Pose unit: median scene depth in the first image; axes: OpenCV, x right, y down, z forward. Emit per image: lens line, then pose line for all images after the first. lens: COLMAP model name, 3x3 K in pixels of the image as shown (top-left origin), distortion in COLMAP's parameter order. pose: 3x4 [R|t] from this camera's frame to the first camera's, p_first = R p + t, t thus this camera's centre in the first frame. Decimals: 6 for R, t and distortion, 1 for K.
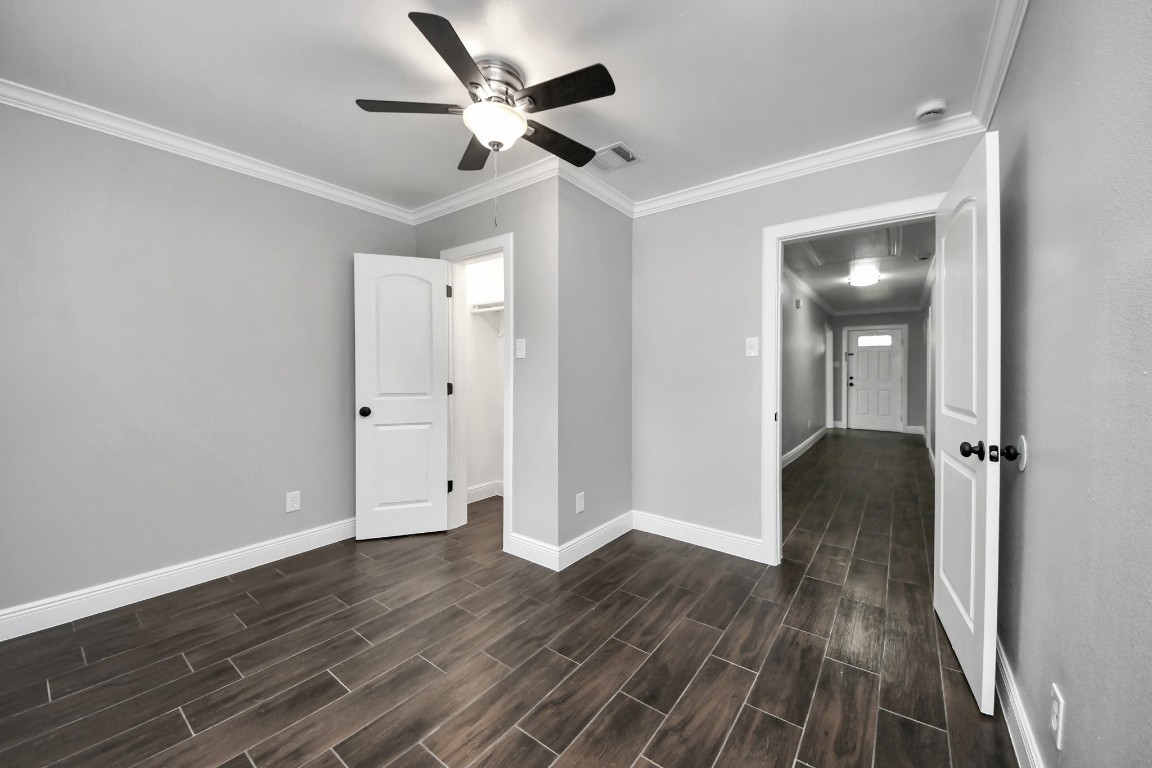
lens RADIAL K [[421.6, 0, 581.6], [0, 421.6, 375.9], [0, 0, 1]] dist [0.025608, -0.013011]
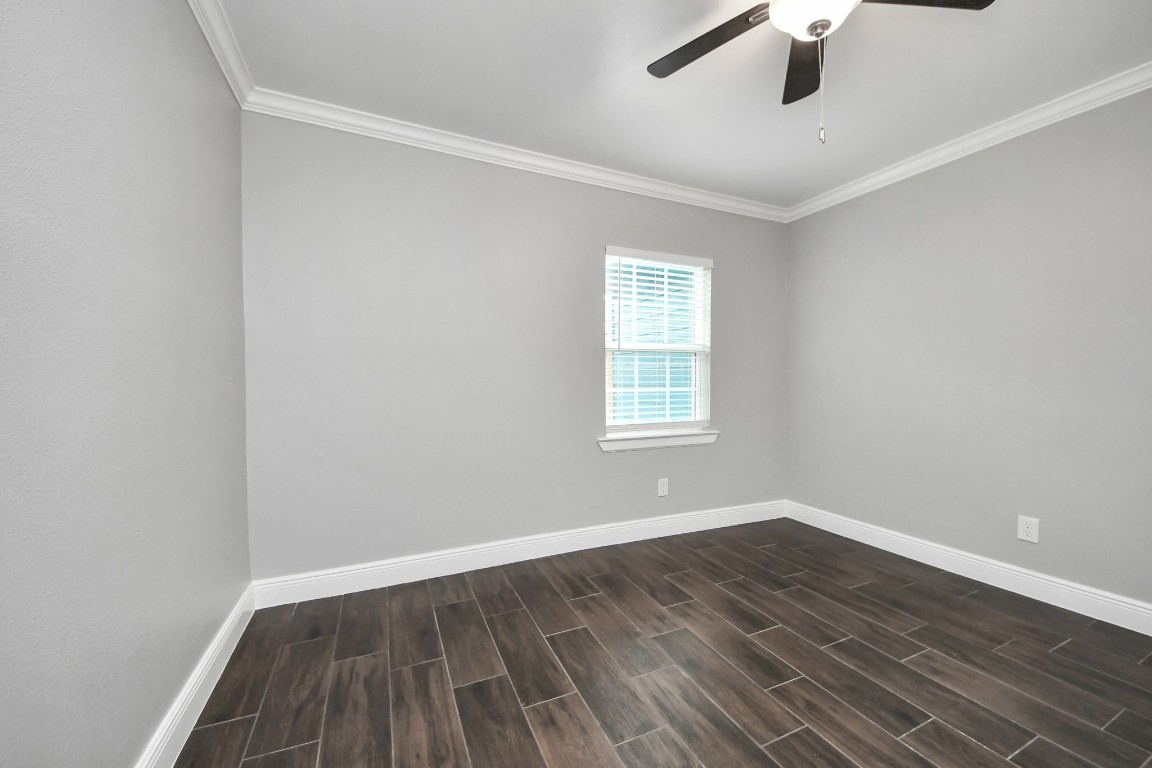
lens RADIAL K [[415.6, 0, 582.7], [0, 415.6, 383.4], [0, 0, 1]] dist [0.002413, -0.012947]
pose [[-0.459511, 0.002448, -0.888169, 0.557506], [-0.007495, 0.999950, 0.006634, 0.044296], [0.888141, 0.009705, -0.459469, 0.937798]]
